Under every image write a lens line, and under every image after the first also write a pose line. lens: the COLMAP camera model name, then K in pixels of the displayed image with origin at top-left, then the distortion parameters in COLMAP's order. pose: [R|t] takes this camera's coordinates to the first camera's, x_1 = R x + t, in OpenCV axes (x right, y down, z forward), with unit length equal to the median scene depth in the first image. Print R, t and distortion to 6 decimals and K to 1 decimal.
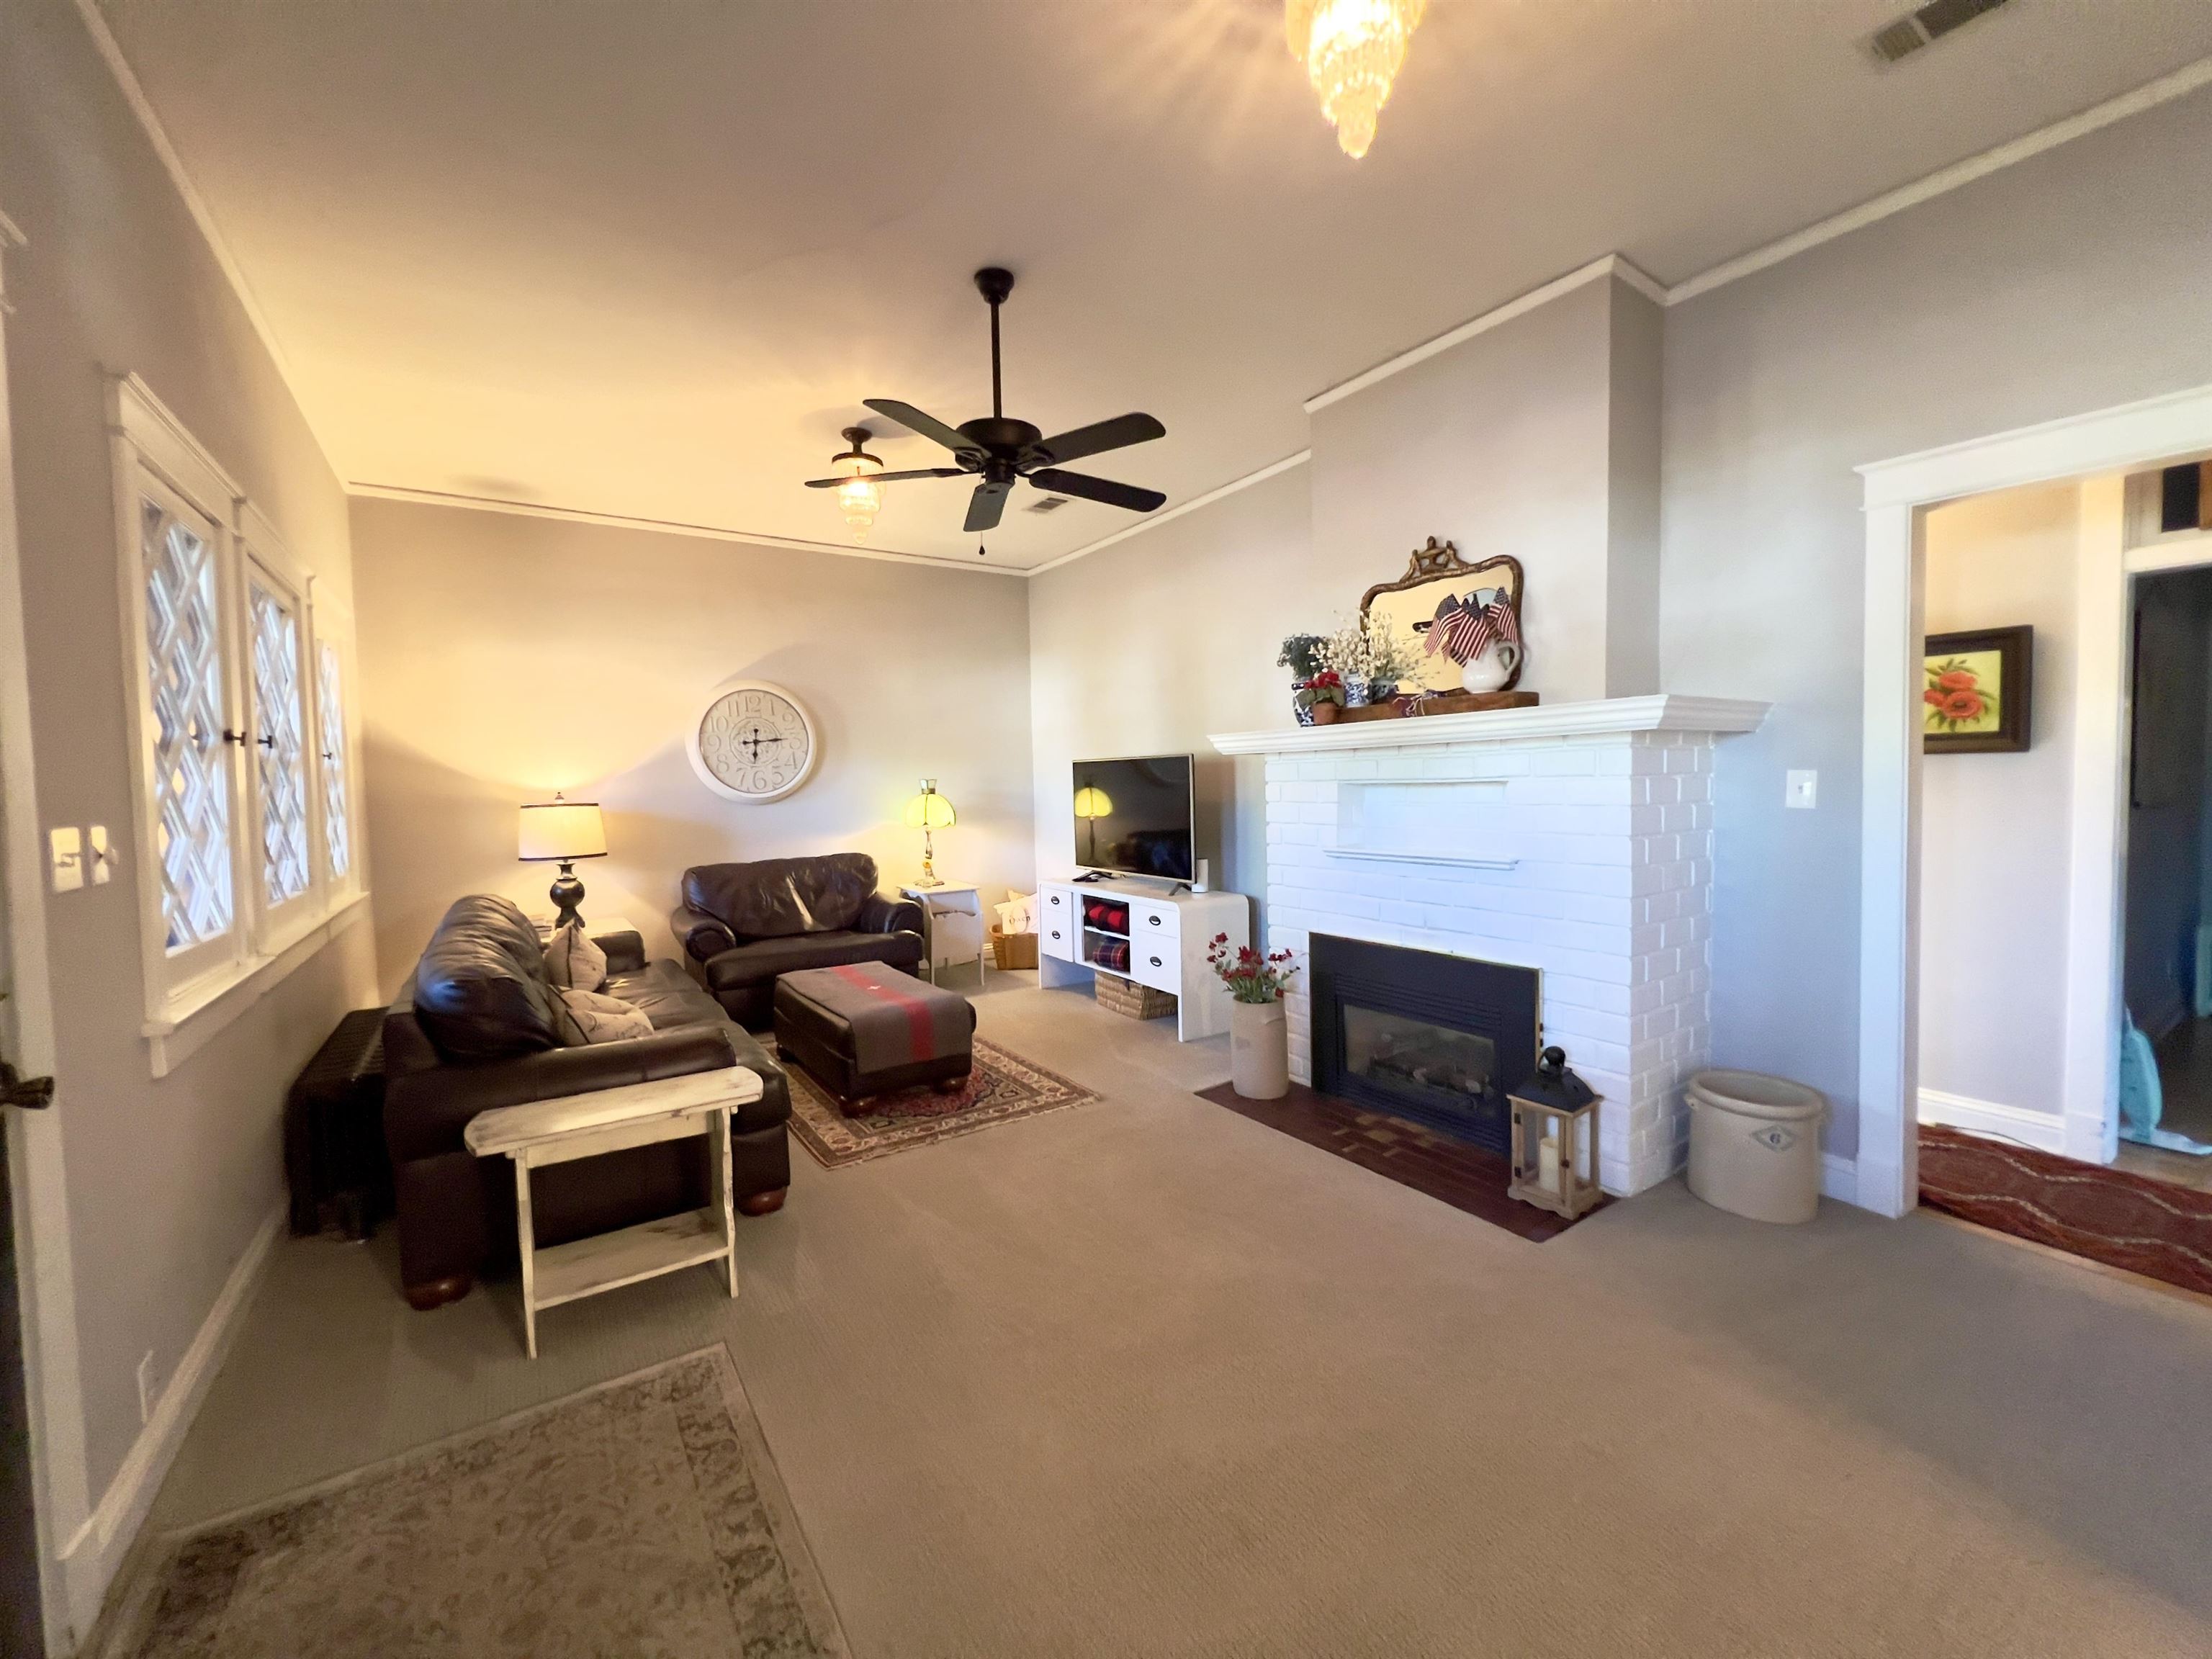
lens RADIAL K [[882.3, 0, 1101.4], [0, 882.3, 826.0], [0, 0, 1]] dist [-0.001305, 0.000510]
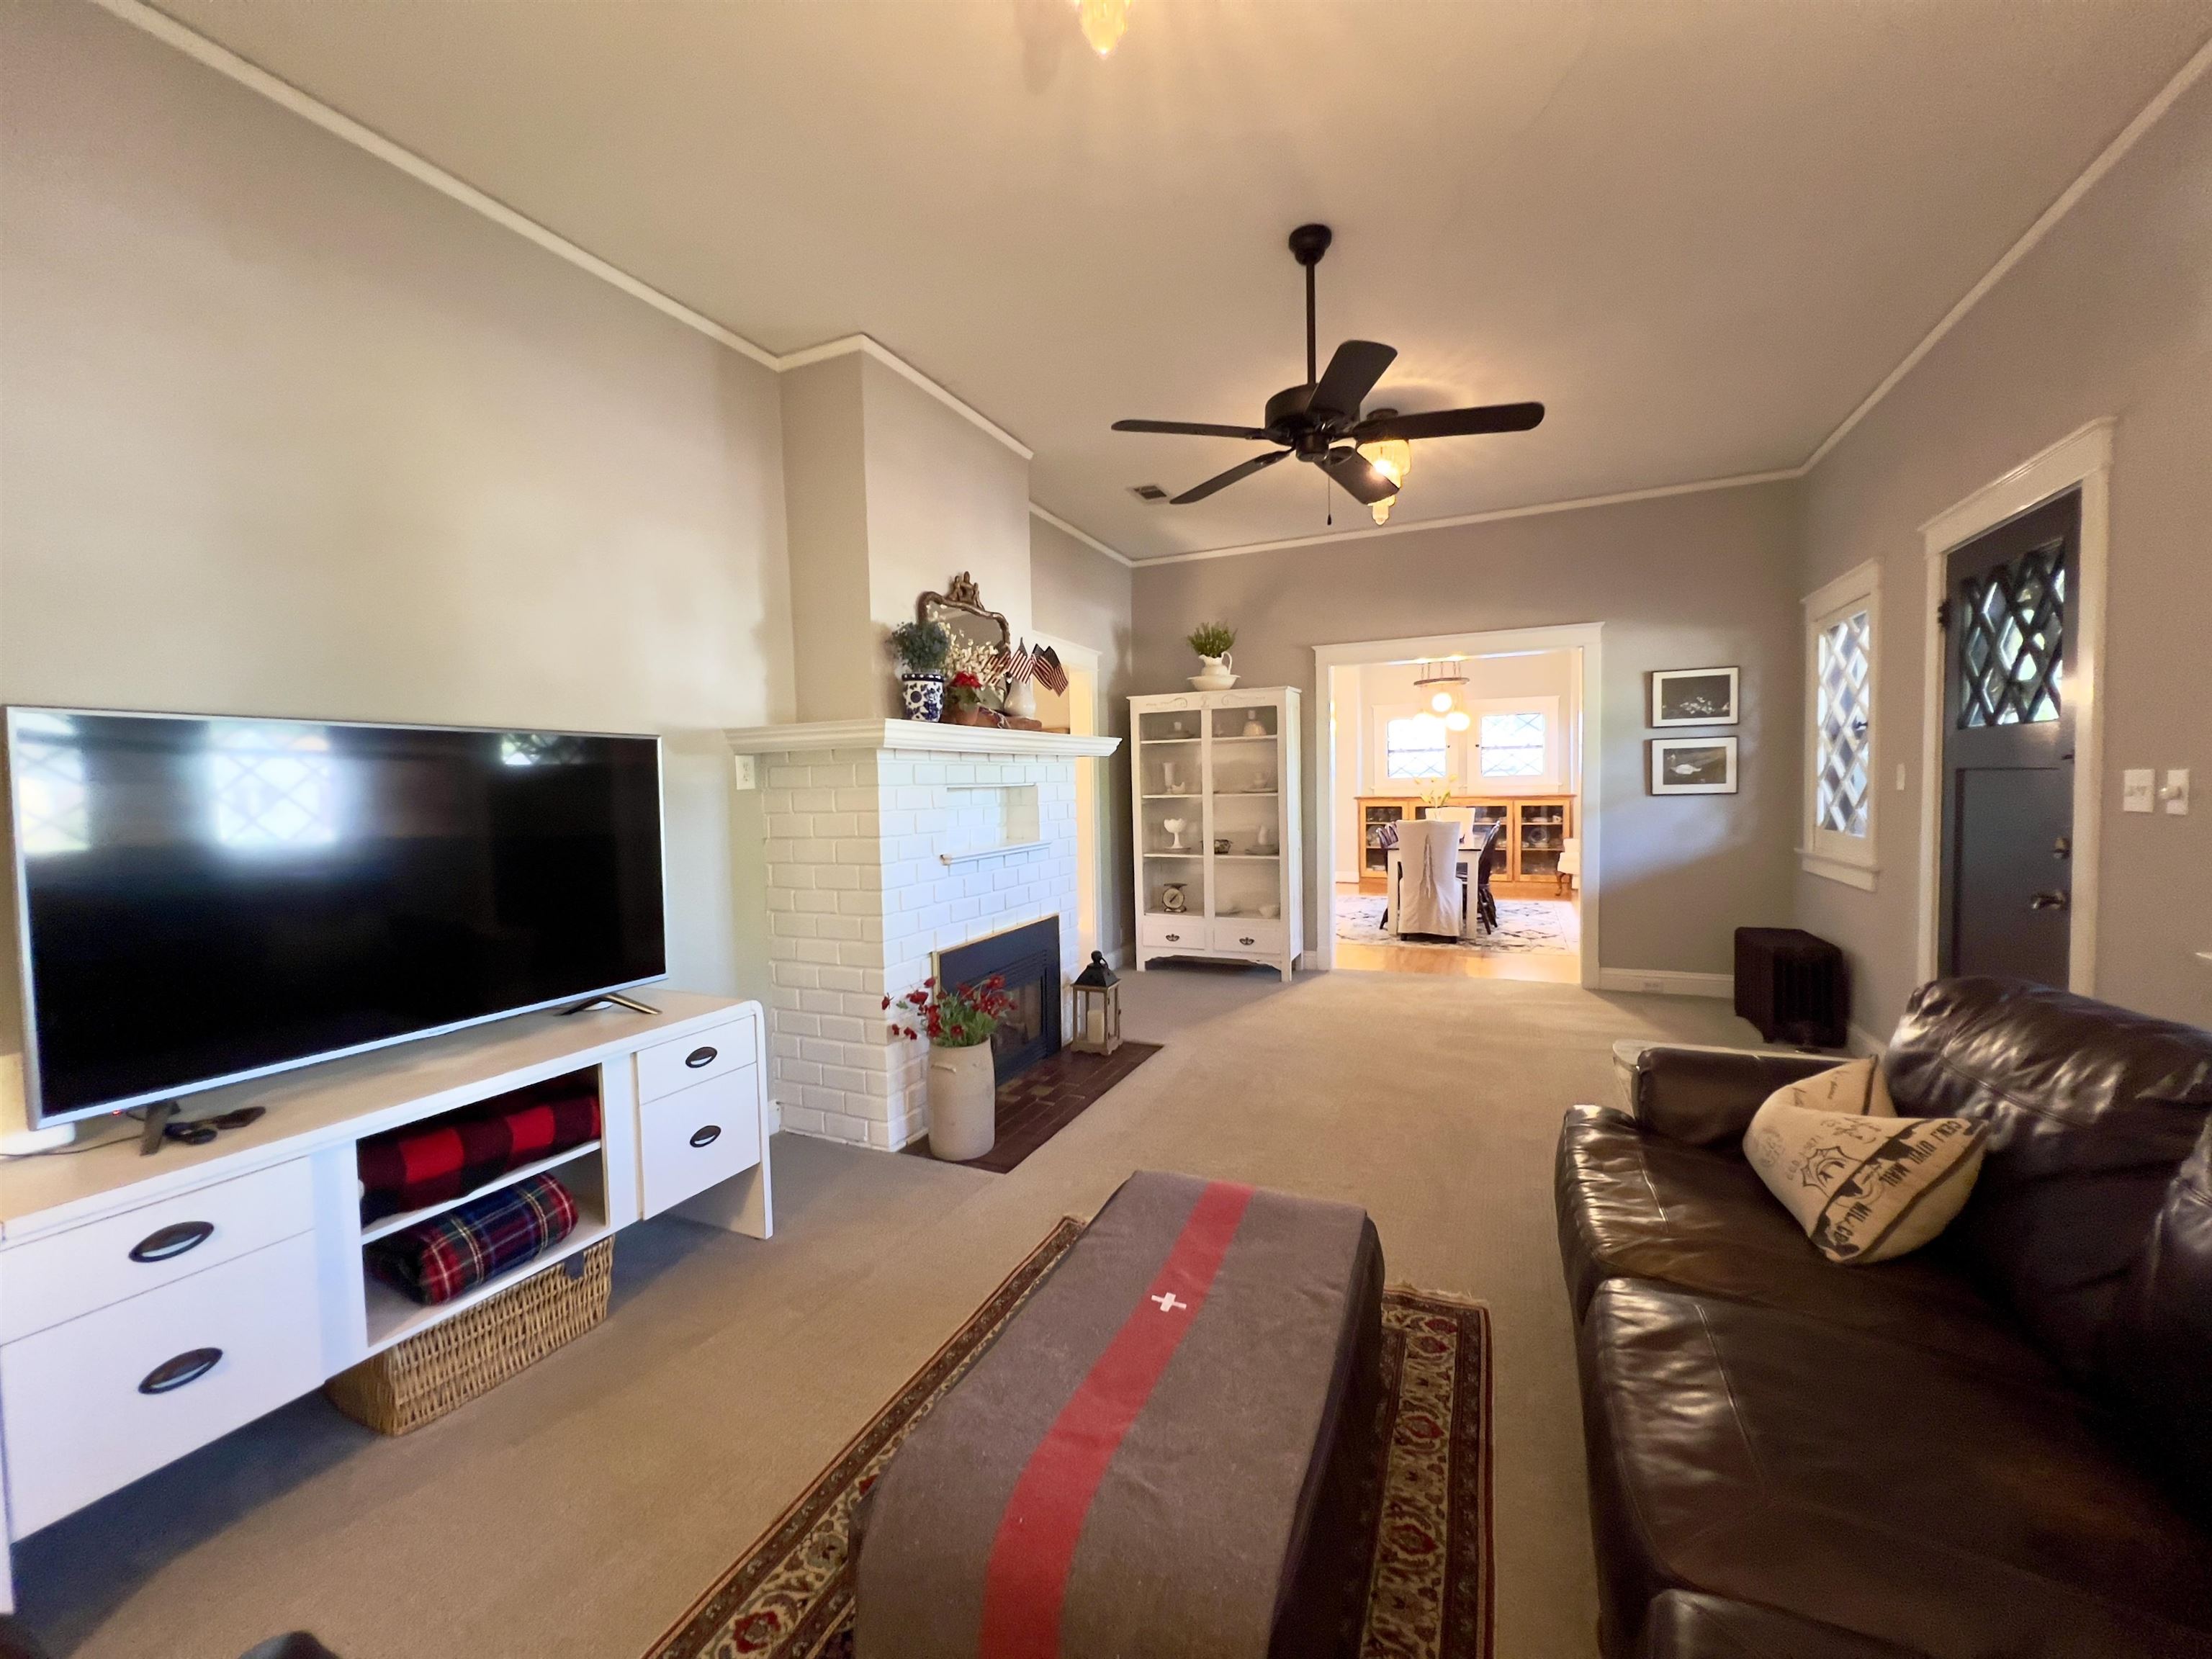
lens RADIAL K [[882.3, 0, 1104.4], [0, 882.3, 817.3], [0, 0, 1]] dist [-0.001305, 0.000510]
pose [[-0.524943, -0.002405, 0.851134, -0.666794], [0.074237, 0.996056, 0.048600, -0.051667], [-0.847894, 0.088698, -0.522694, 1.418349]]
